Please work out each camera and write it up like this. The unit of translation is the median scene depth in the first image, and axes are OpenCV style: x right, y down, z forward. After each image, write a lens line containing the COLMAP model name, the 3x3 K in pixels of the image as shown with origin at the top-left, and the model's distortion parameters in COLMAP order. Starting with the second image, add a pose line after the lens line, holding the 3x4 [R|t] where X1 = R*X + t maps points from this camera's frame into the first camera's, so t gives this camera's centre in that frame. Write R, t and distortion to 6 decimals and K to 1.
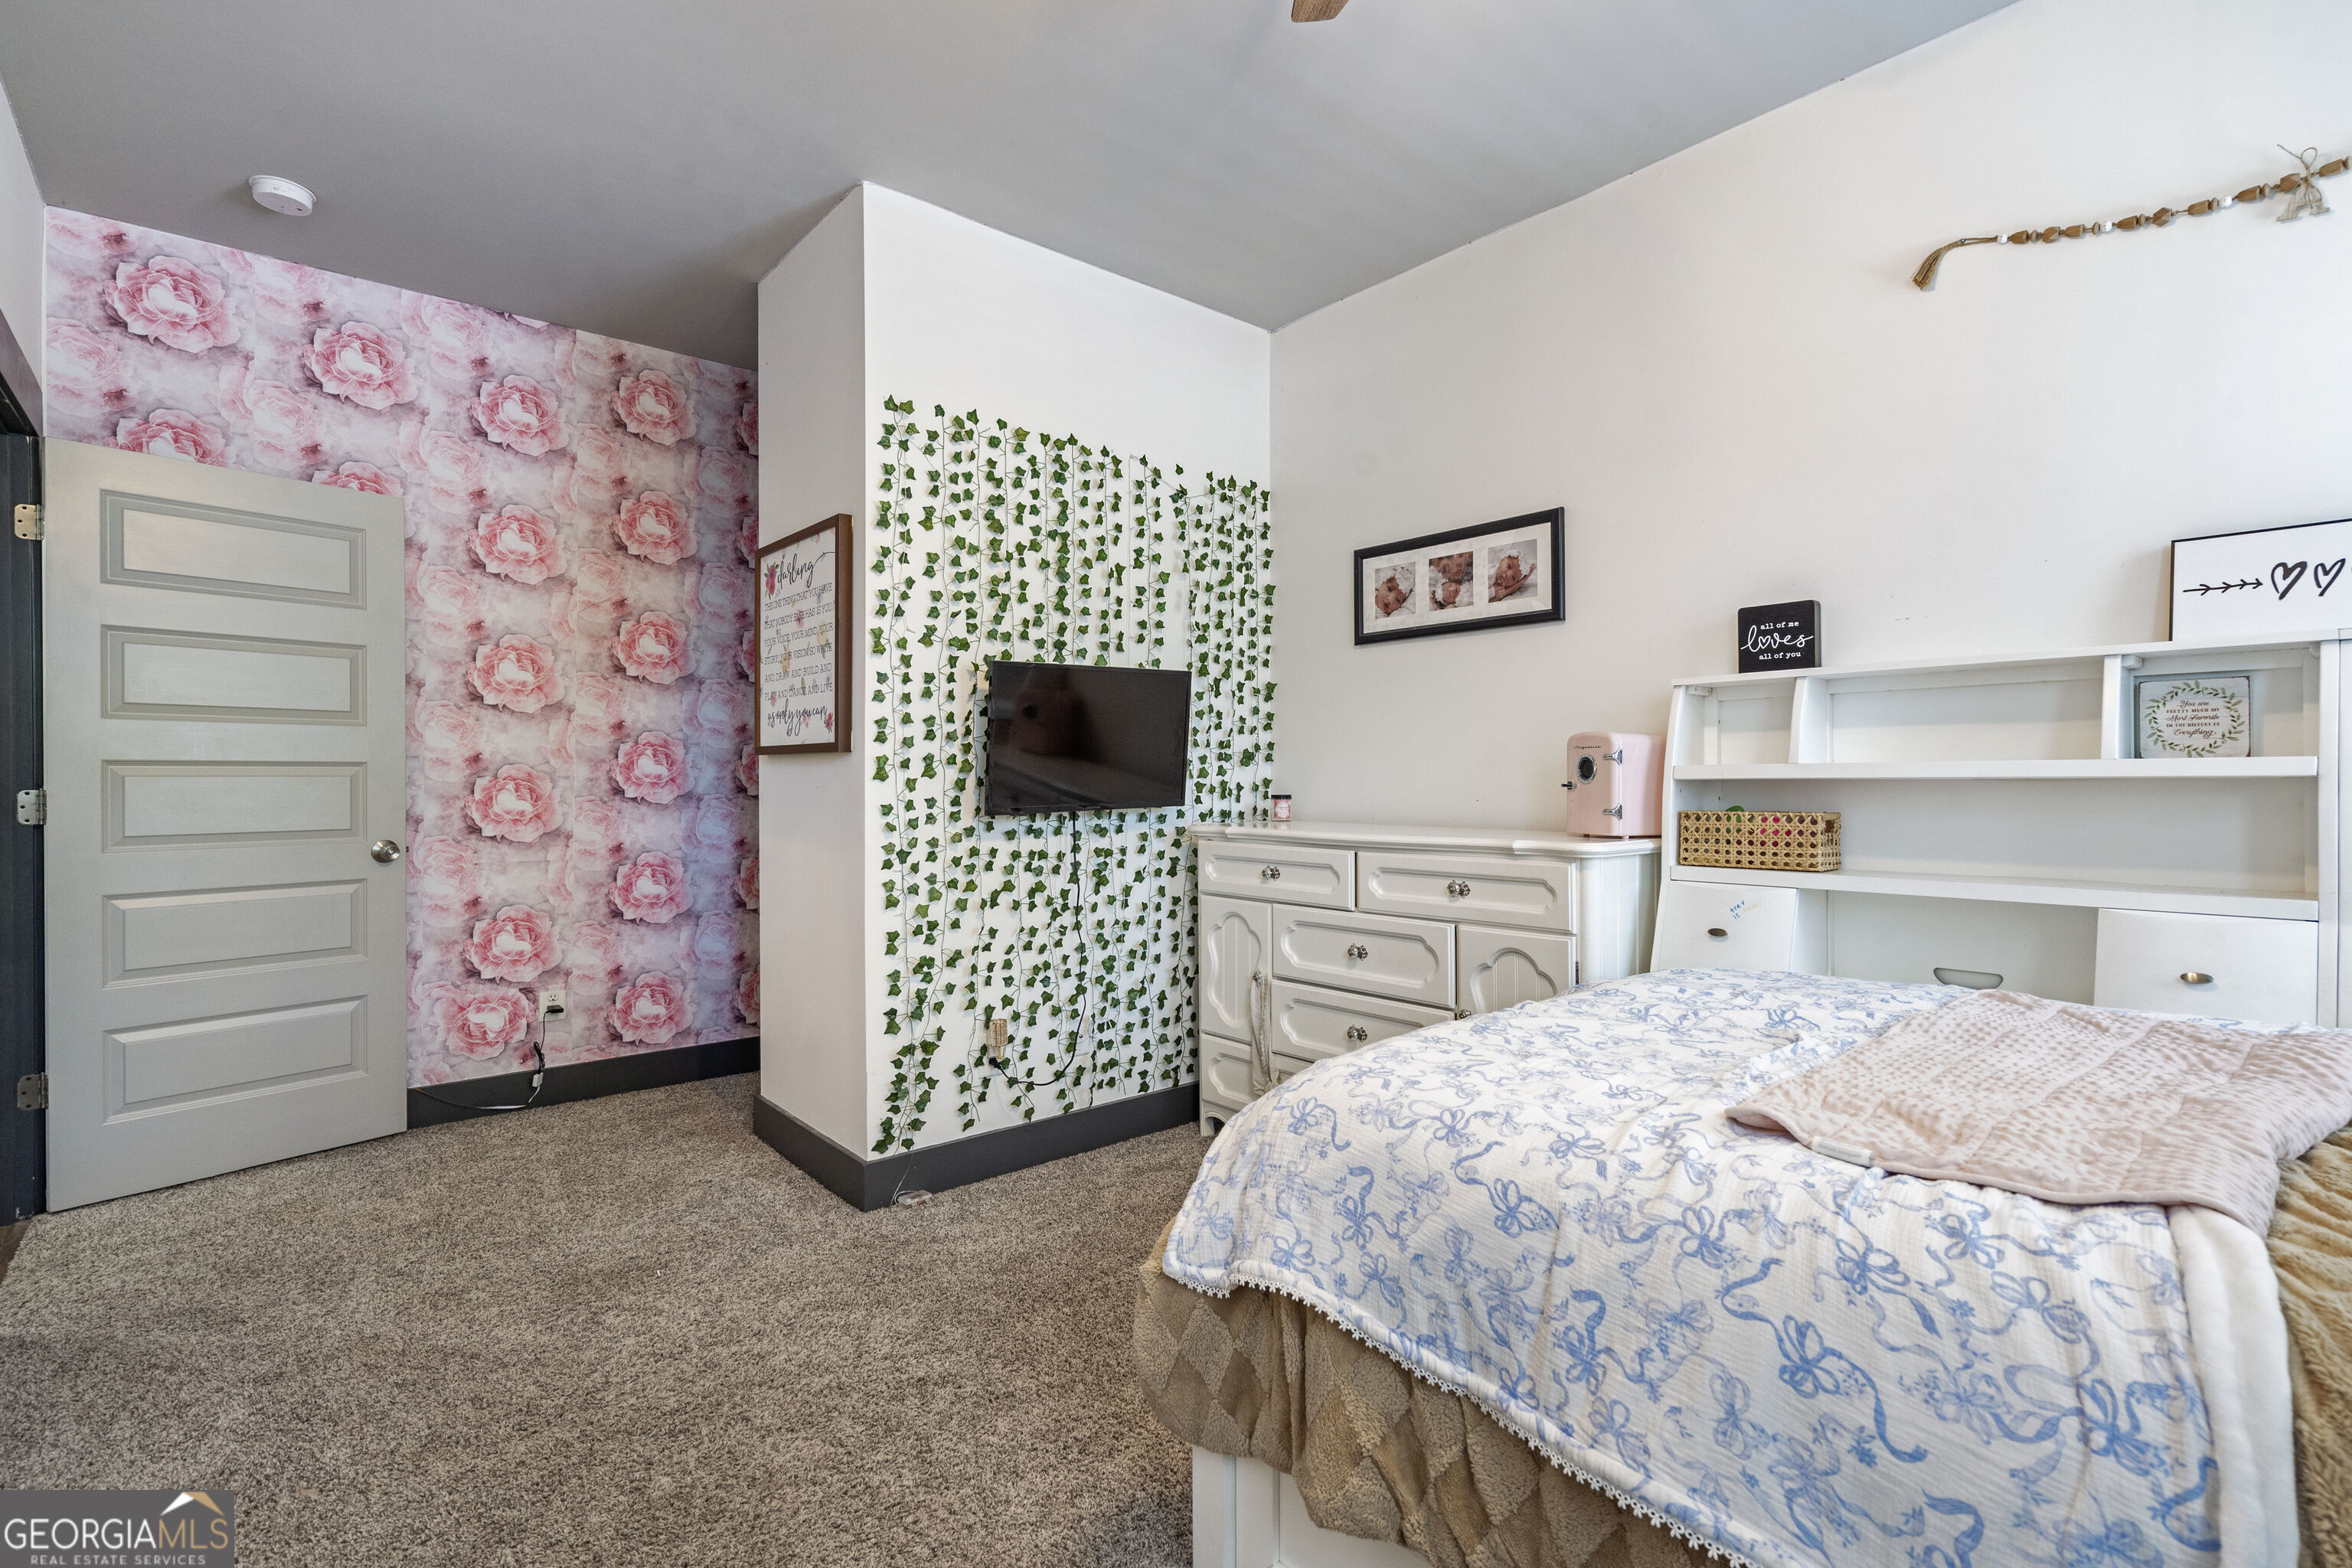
lens RADIAL K [[1093.2, 0, 1176.0], [0, 1093.2, 784.0], [0, 0, 1]] dist [-0.001449, -0.000102]
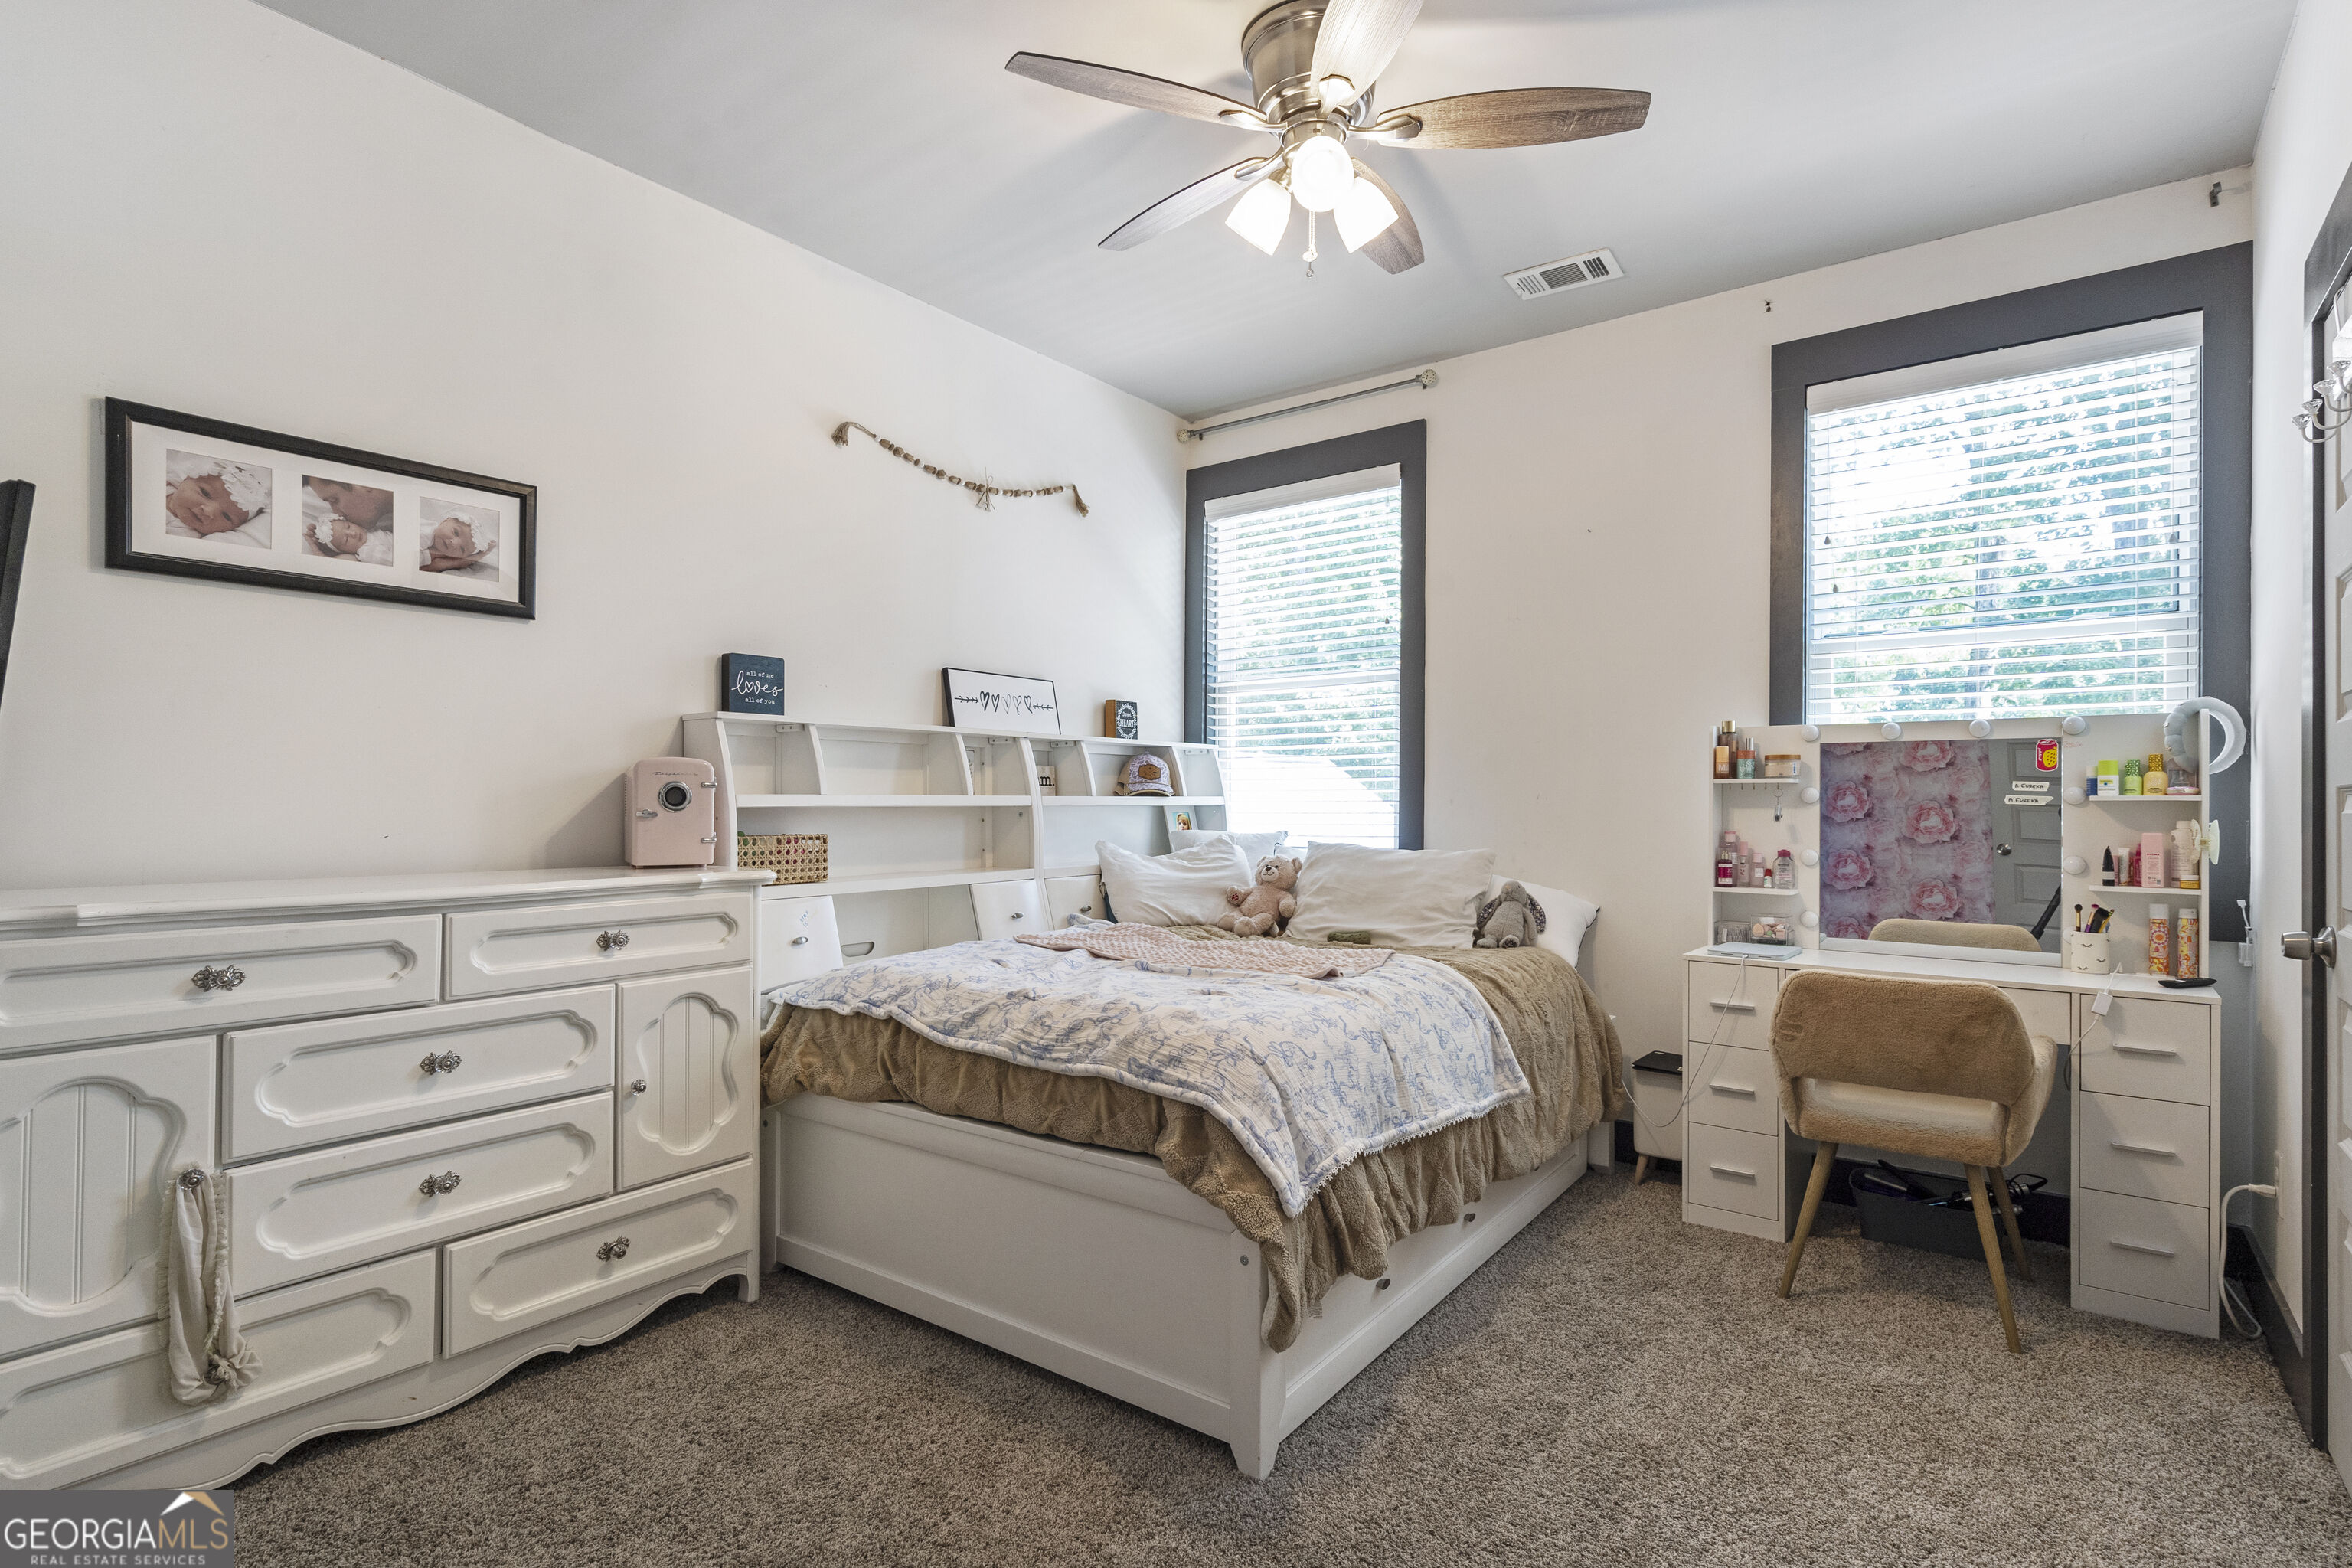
lens RADIAL K [[1162.5, 0, 1176.0], [0, 1162.5, 784.0], [0, 0, 1]] dist [0.001008, -0.000064]
pose [[-0.214342, 0.018026, 0.976592, -0.635916], [0.000831, 0.999833, -0.018273, -0.005228], [-0.976758, -0.003105, -0.214321, 0.710216]]
